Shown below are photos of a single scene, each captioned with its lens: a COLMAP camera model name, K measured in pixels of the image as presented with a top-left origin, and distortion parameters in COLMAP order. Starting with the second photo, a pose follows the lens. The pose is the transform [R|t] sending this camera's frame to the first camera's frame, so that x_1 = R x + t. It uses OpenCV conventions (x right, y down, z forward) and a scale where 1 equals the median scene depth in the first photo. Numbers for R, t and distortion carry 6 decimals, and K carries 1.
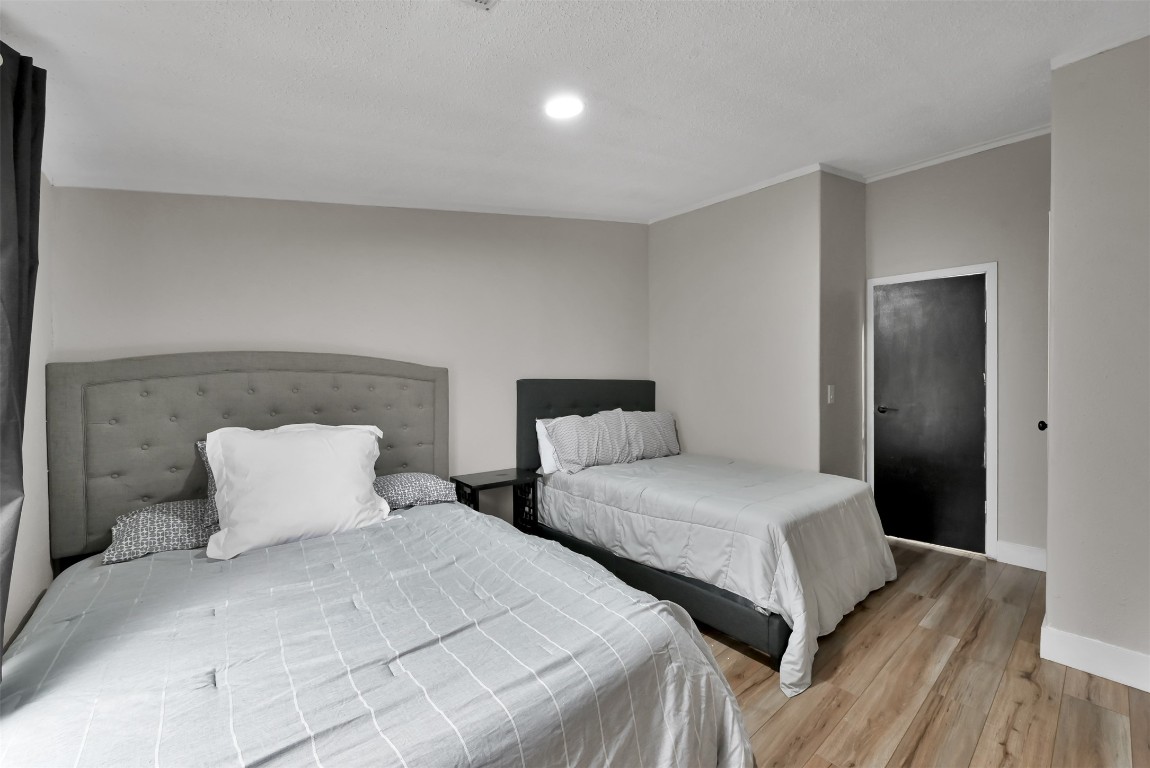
lens RADIAL K [[459.0, 0, 577.4], [0, 459.0, 381.4], [0, 0, 1]] dist [0.001331, 0.000372]
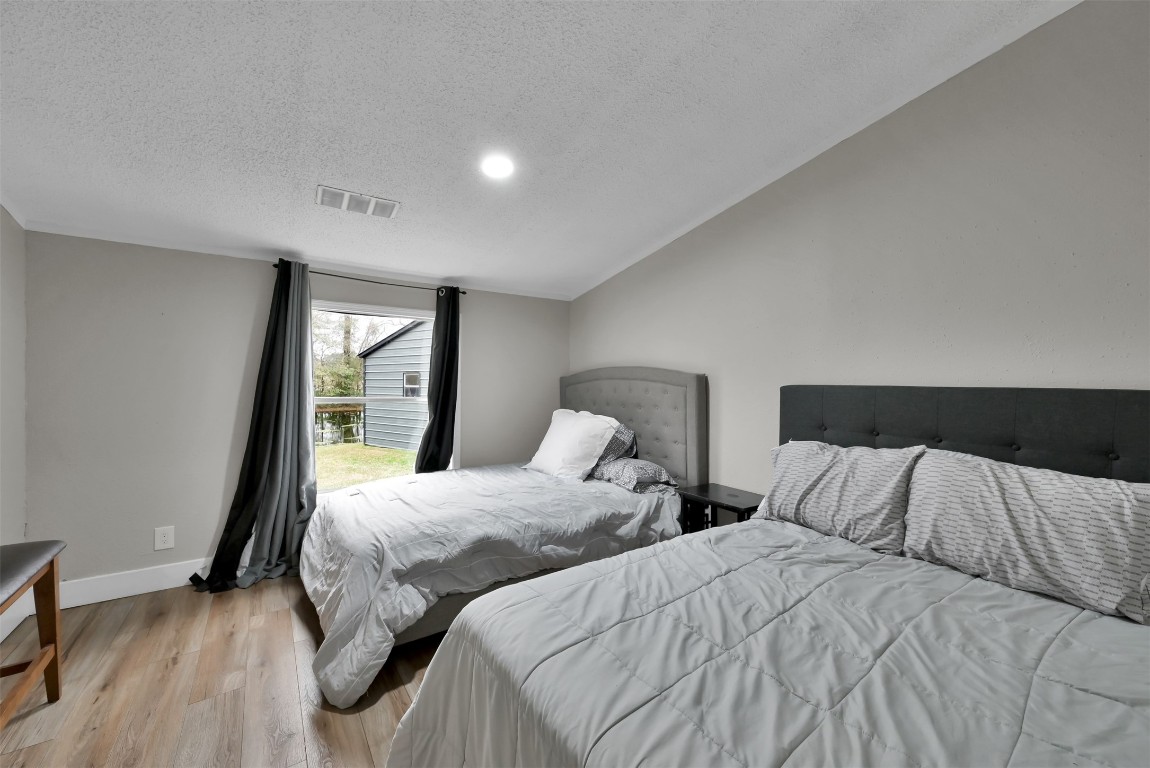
lens RADIAL K [[457.7, 0, 582.1], [0, 457.7, 384.4], [0, 0, 1]] dist [0.000193, -0.000005]
pose [[-0.087694, 0.003186, -0.996142, 0.809176], [-0.006824, 0.999970, 0.003799, -0.008868], [0.996124, 0.007131, -0.087670, 0.885496]]
